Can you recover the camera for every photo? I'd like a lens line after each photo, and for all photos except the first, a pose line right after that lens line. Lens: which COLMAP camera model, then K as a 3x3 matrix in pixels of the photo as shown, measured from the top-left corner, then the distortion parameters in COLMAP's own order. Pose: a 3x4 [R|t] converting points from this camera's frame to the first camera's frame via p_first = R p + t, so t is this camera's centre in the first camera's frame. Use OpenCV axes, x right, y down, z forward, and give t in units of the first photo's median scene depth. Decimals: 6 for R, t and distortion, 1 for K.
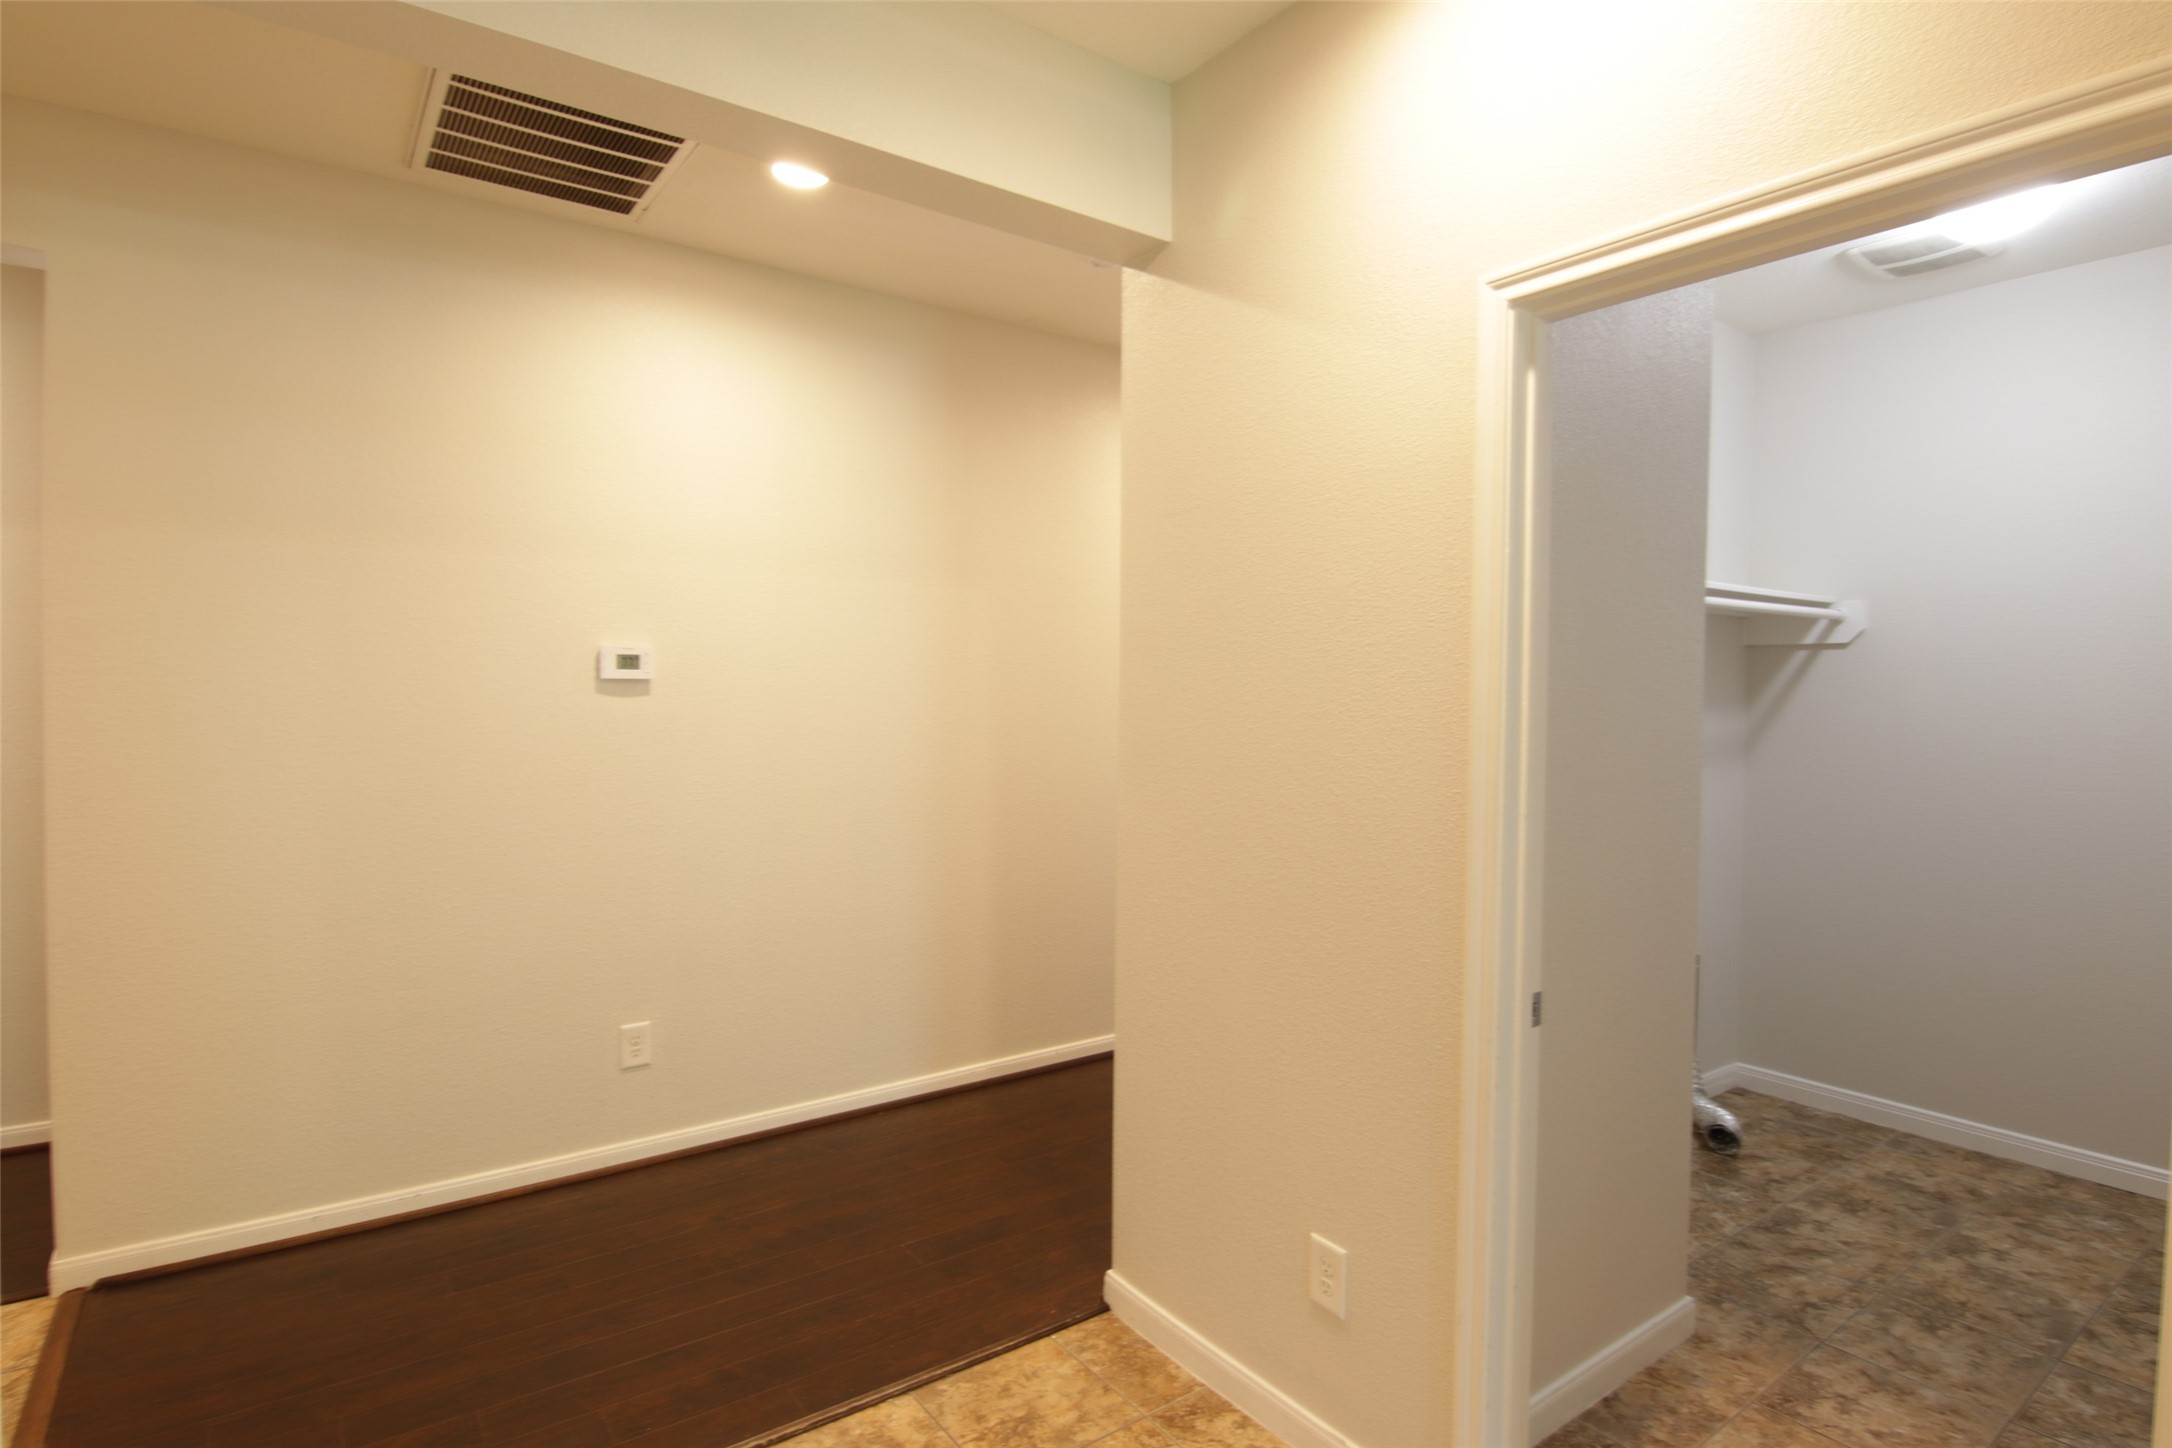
lens RADIAL K [[1107.9, 0, 1080.2], [0, 1107.9, 716.7], [0, 0, 1]] dist [-0.003112, -0.013687]
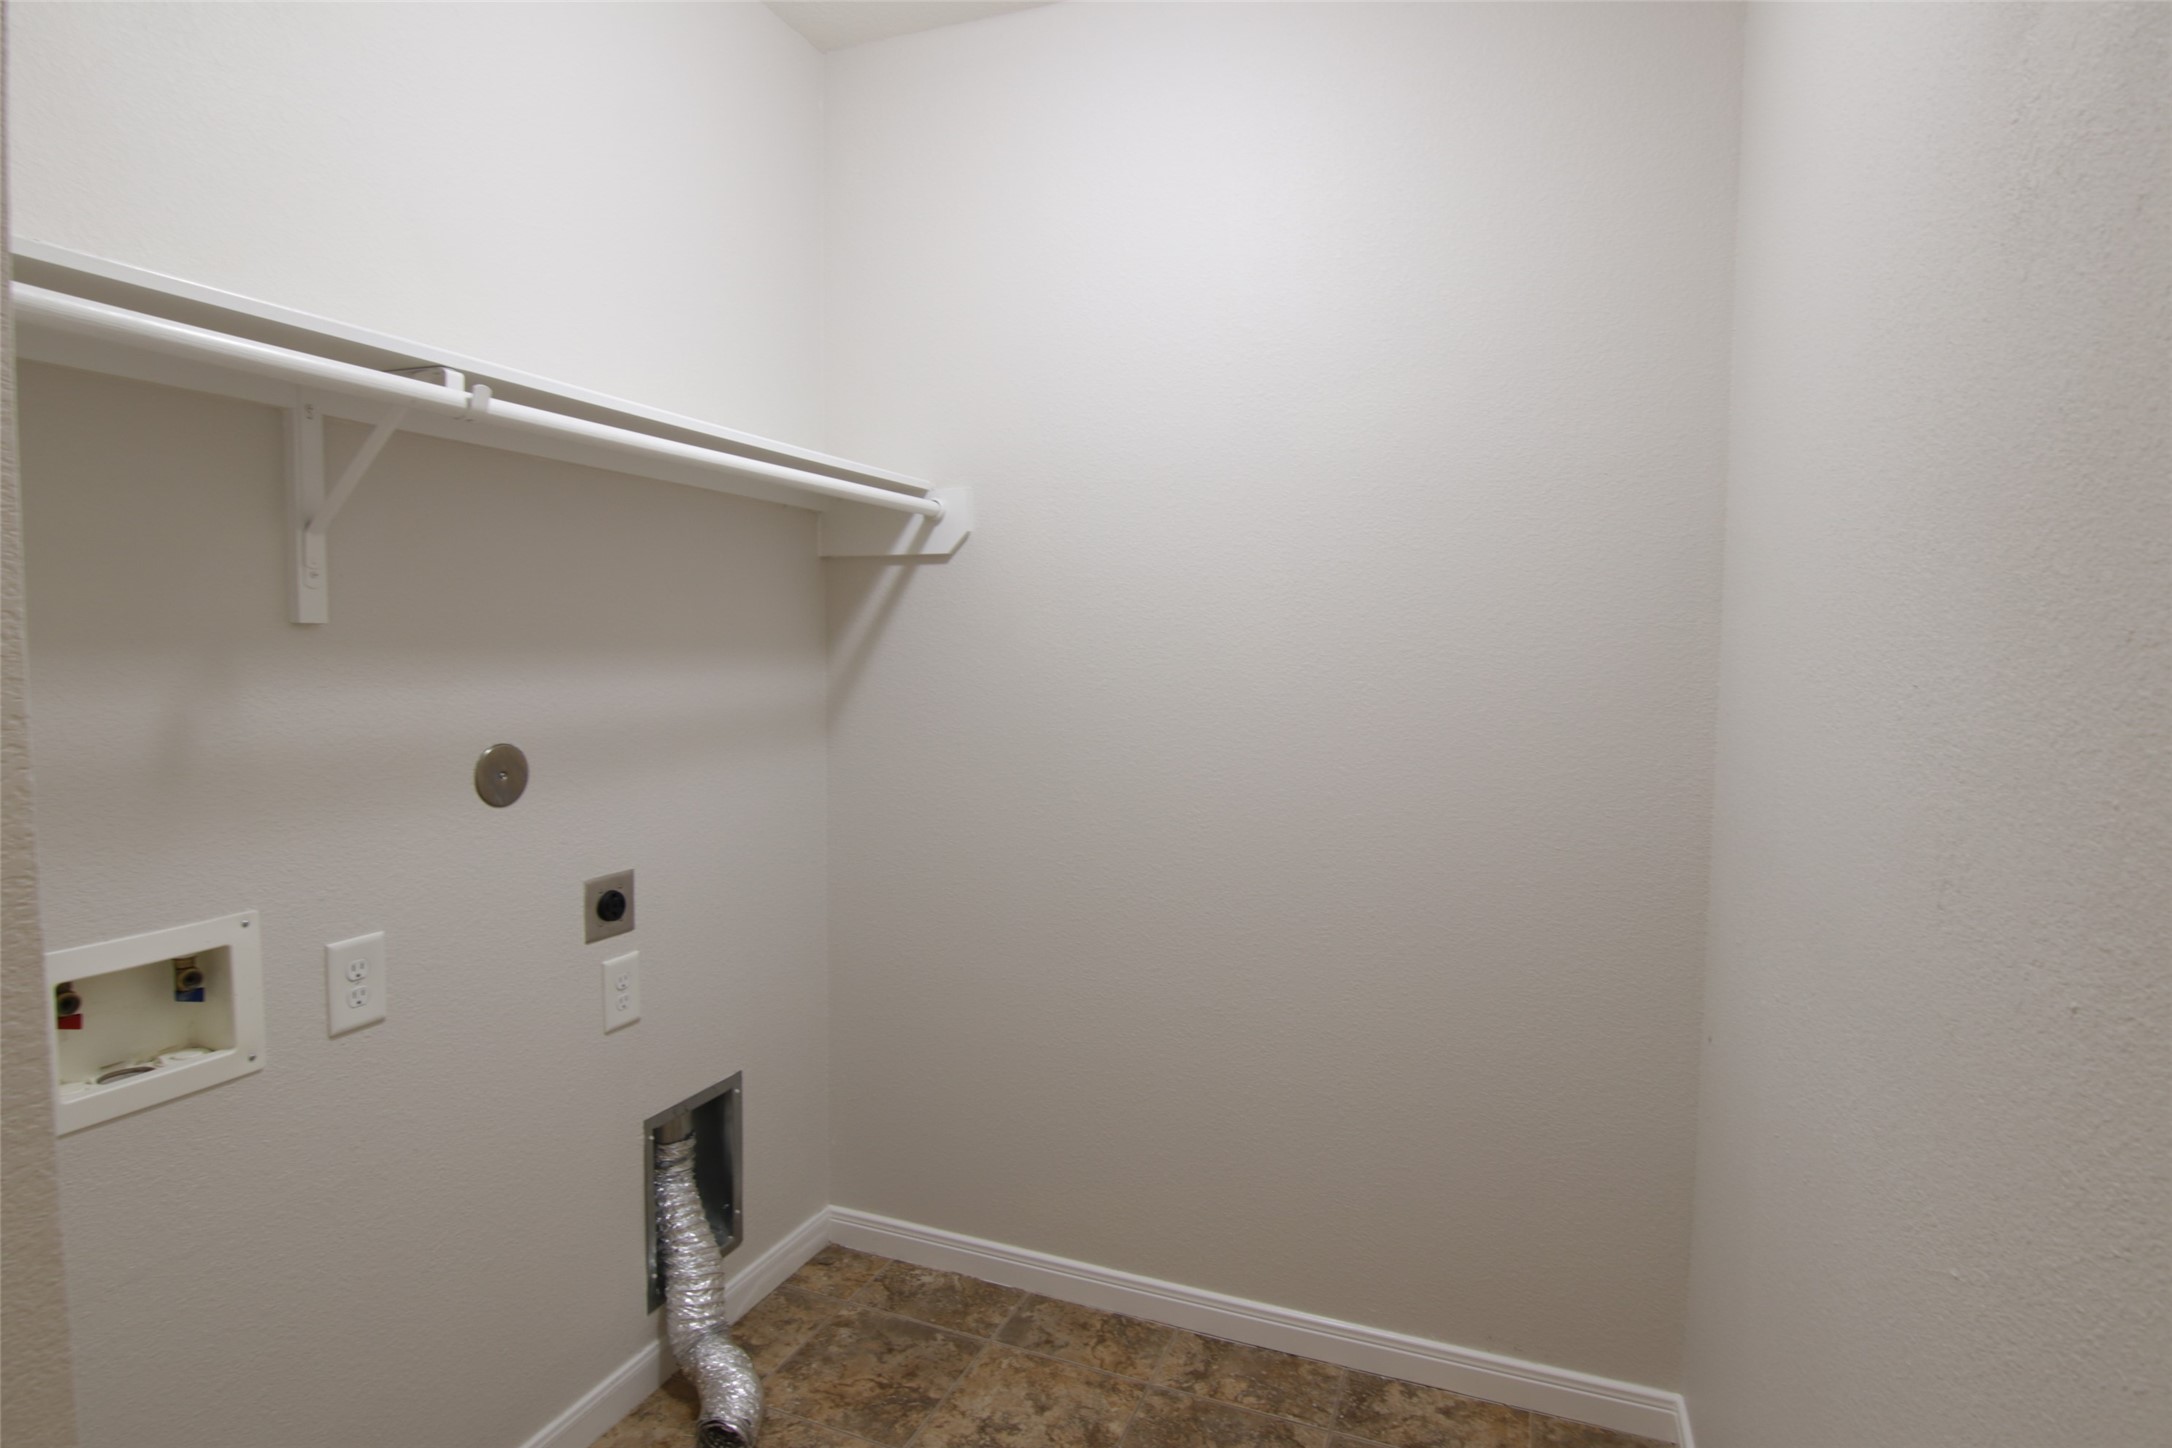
lens RADIAL K [[1107.9, 0, 1080.2], [0, 1107.9, 716.7], [0, 0, 1]] dist [-0.003112, -0.013687]
pose [[0.849576, -0.039151, 0.526010, 0.428361], [0.008447, 0.998124, 0.060647, -0.011882], [-0.527398, -0.047081, 0.848313, 0.423867]]
